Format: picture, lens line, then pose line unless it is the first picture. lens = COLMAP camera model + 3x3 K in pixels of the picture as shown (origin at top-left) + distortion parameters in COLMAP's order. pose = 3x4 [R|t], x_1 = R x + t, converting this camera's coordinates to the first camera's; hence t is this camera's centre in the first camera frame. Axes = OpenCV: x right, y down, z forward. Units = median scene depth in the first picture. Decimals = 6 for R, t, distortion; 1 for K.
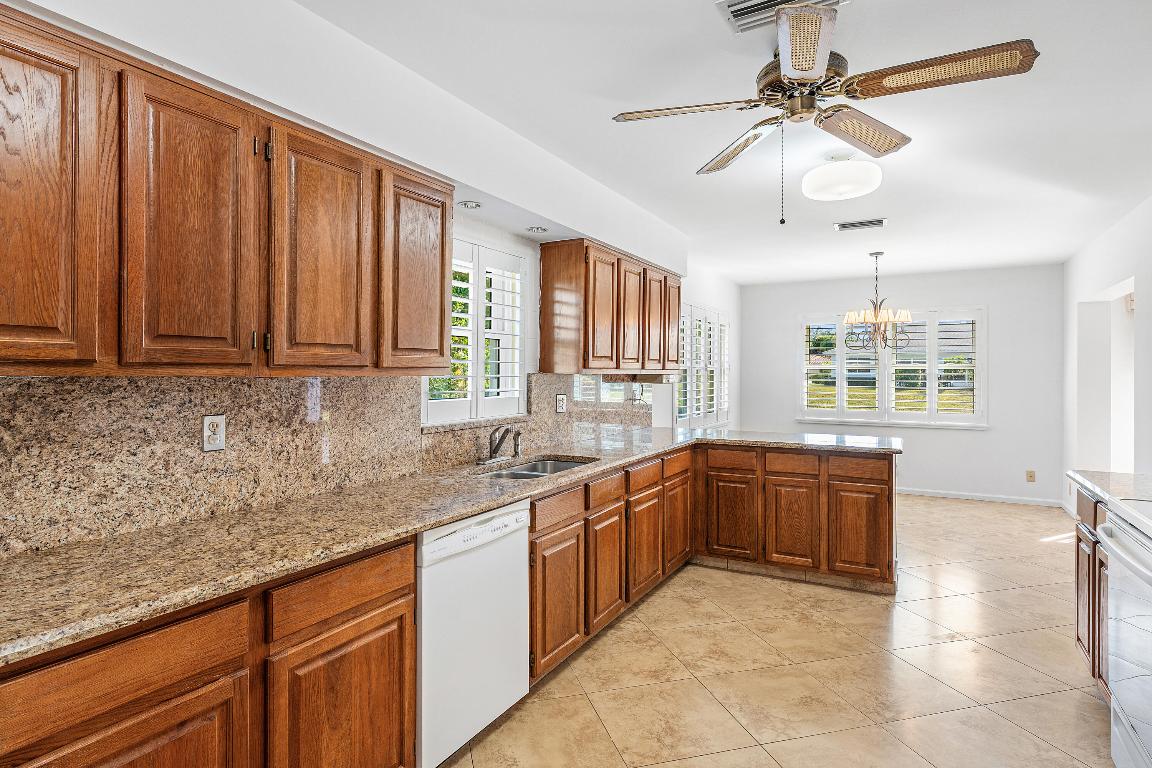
lens RADIAL K [[610.6, 0, 560.6], [0, 610.6, 367.4], [0, 0, 1]] dist [0.007873, -0.002142]
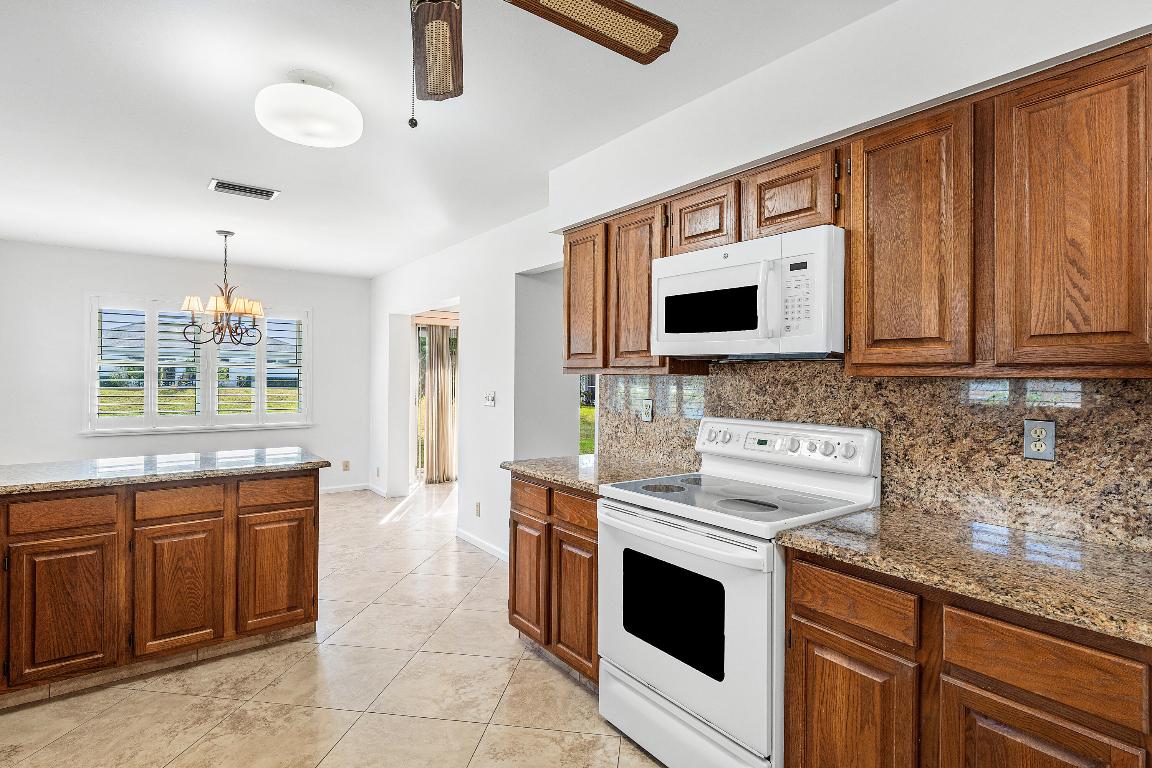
lens RADIAL K [[574.3, 0, 570.7], [0, 574.3, 375.5], [0, 0, 1]] dist [0.004258, -0.000294]
pose [[0.387703, 0.004508, 0.921773, -0.058892], [-0.019712, 0.999800, 0.003401, 0.003510], [-0.921573, -0.019489, 0.387714, 0.373126]]
